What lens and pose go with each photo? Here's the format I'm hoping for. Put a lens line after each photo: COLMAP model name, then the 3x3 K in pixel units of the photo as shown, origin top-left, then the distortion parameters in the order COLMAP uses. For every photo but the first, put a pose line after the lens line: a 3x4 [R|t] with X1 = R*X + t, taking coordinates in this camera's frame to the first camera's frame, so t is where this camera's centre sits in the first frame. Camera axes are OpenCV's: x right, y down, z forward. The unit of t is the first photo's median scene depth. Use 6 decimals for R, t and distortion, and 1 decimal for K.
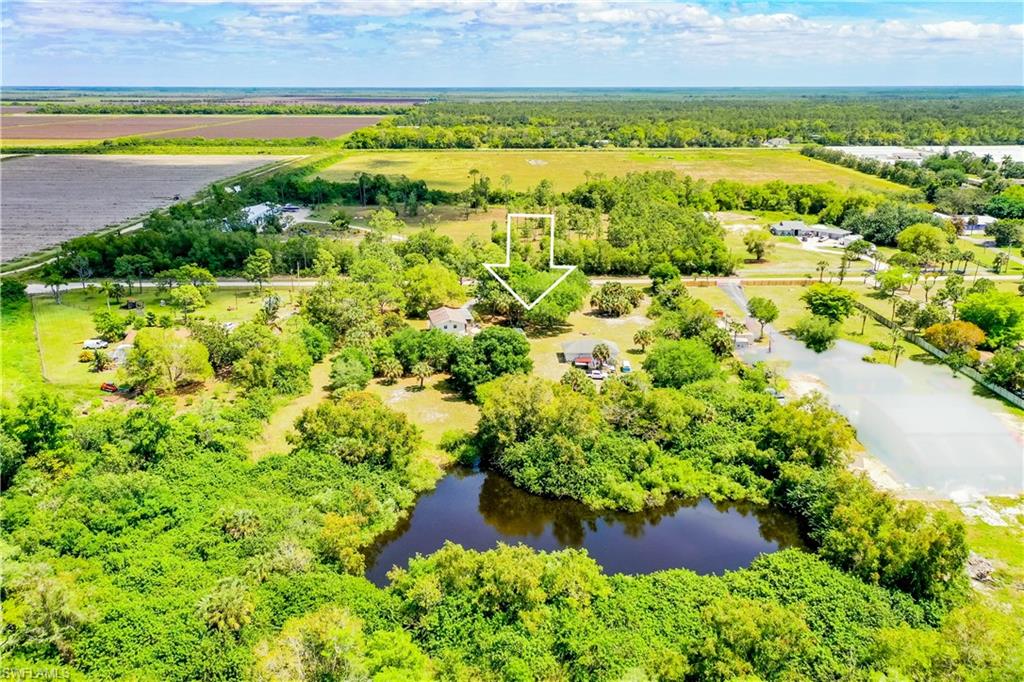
lens RADIAL K [[798.3, 0, 511.6], [0, 798.3, 324.5], [0, 0, 1]] dist [0.010457, 0.006292]
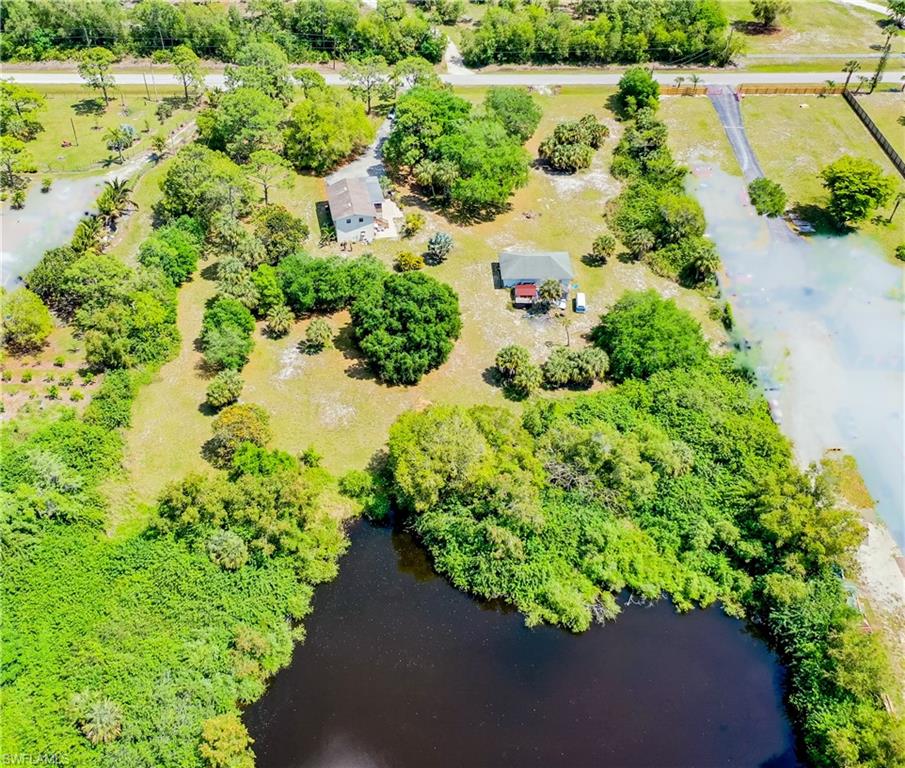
lens RADIAL K [[903.0, 0, 416.7], [0, 903.0, 384.1], [0, 0, 1]] dist [0.020081, -0.023681]
pose [[0.999756, 0.019904, -0.009566, -0.007391], [-0.014157, 0.910118, 0.414106, -0.274982], [0.016949, -0.413870, 0.910178, 0.184758]]
